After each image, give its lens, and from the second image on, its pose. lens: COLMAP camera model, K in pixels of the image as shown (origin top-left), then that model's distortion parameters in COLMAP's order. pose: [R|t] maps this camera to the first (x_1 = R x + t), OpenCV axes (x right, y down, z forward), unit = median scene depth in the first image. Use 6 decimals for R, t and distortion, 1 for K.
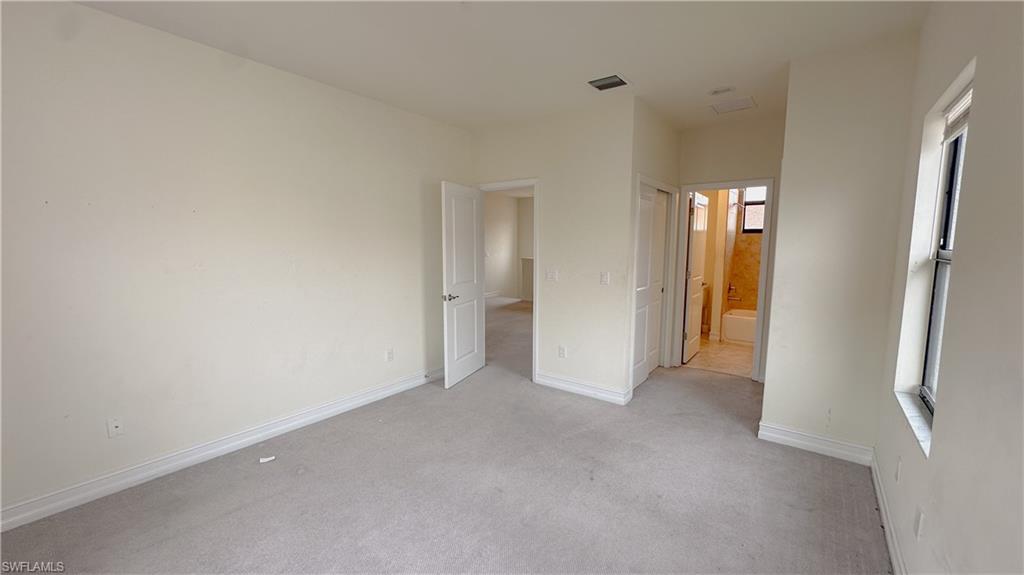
lens RADIAL K [[410.3, 0, 512.0], [0, 410.3, 287.5], [0, 0, 1]] dist [-0.001553, 0.000789]
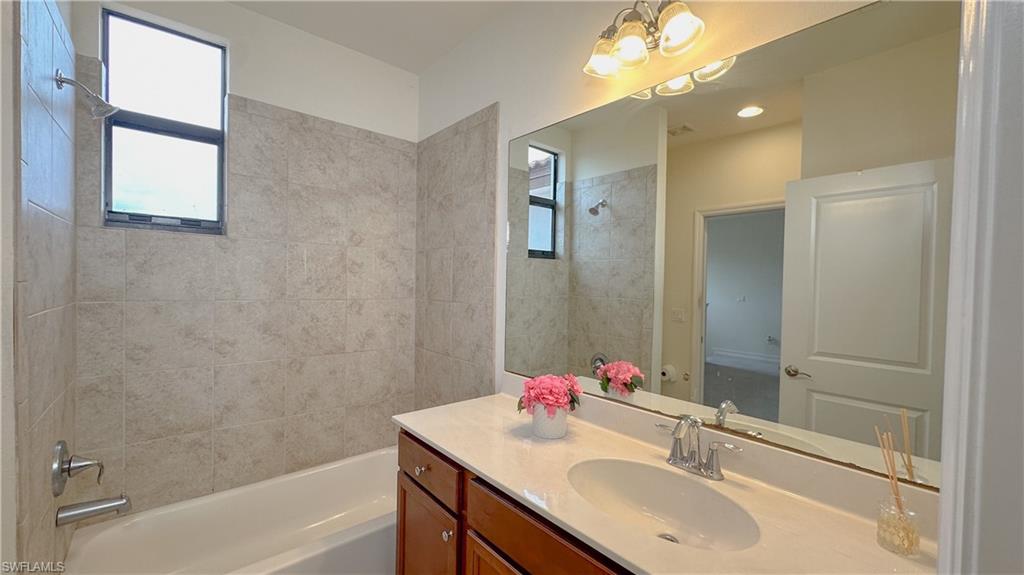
lens RADIAL K [[410.3, 0, 512.0], [0, 410.3, 287.5], [0, 0, 1]] dist [-0.001553, 0.000789]
pose [[0.208814, -0.016844, 0.977810, 0.361252], [0.085021, 0.996379, -0.000992, -0.070887], [-0.974253, 0.083341, 0.209490, 0.698834]]
